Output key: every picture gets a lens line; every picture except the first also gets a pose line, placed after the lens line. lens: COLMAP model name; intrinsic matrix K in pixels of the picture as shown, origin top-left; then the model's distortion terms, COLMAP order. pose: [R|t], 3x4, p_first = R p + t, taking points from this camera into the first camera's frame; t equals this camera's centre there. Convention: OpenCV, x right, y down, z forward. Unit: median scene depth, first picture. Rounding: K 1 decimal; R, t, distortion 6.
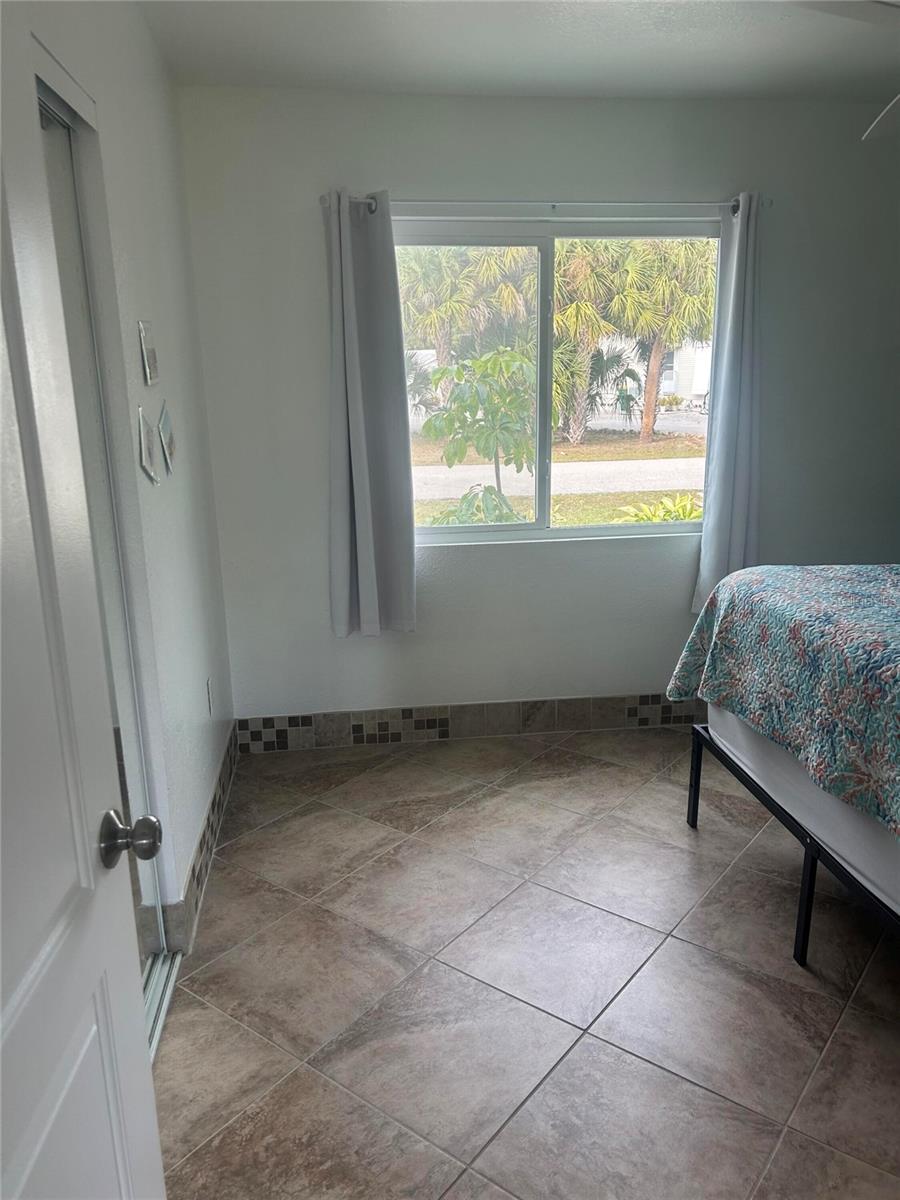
lens RADIAL K [[885.4, 0, 446.1], [0, 885.4, 571.2], [0, 0, 1]] dist [0.013802, -0.033625]
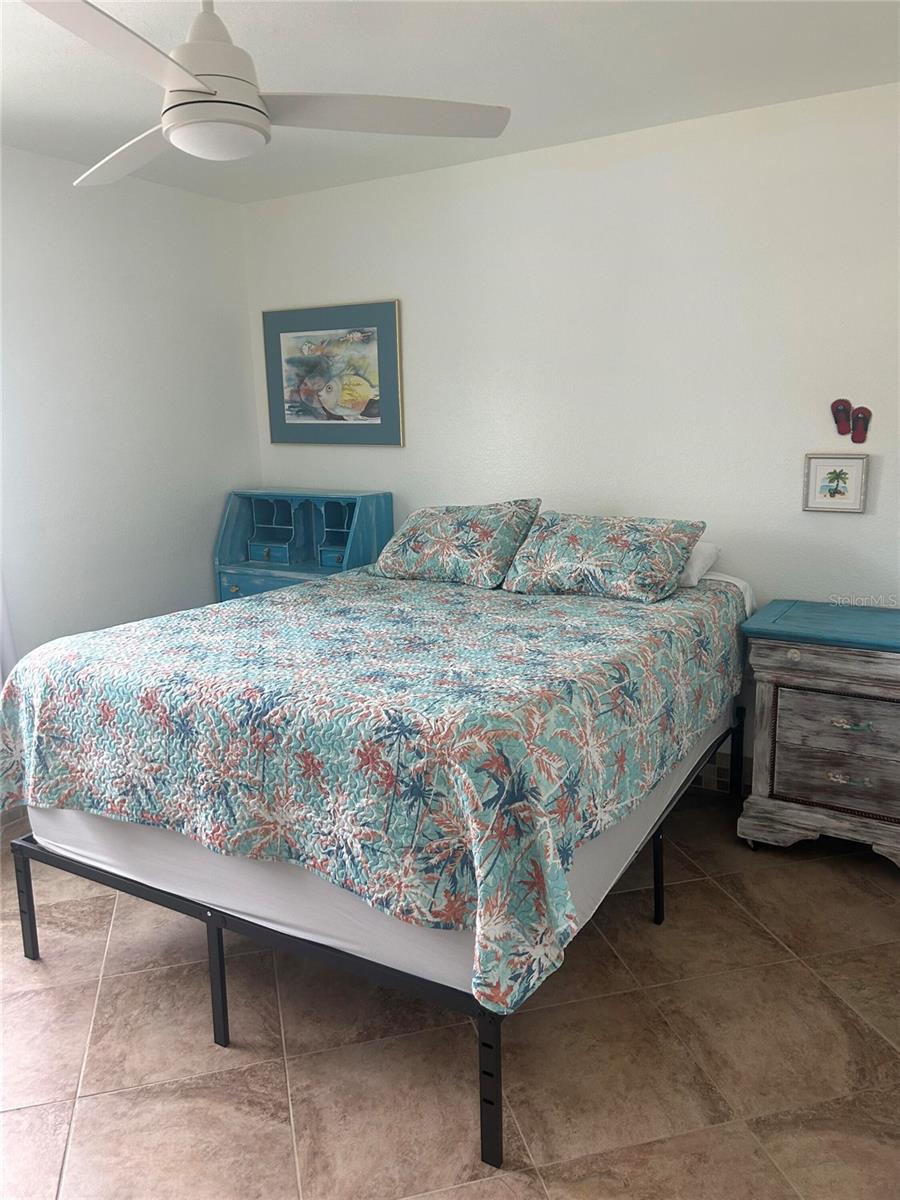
lens RADIAL K [[885.4, 0, 446.1], [0, 885.4, 571.2], [0, 0, 1]] dist [0.013802, -0.033625]
pose [[0.609364, -0.137355, 0.780903, -0.124600], [0.185717, 0.982209, 0.027842, -0.033495], [-0.770834, 0.128061, 0.624032, 0.174929]]
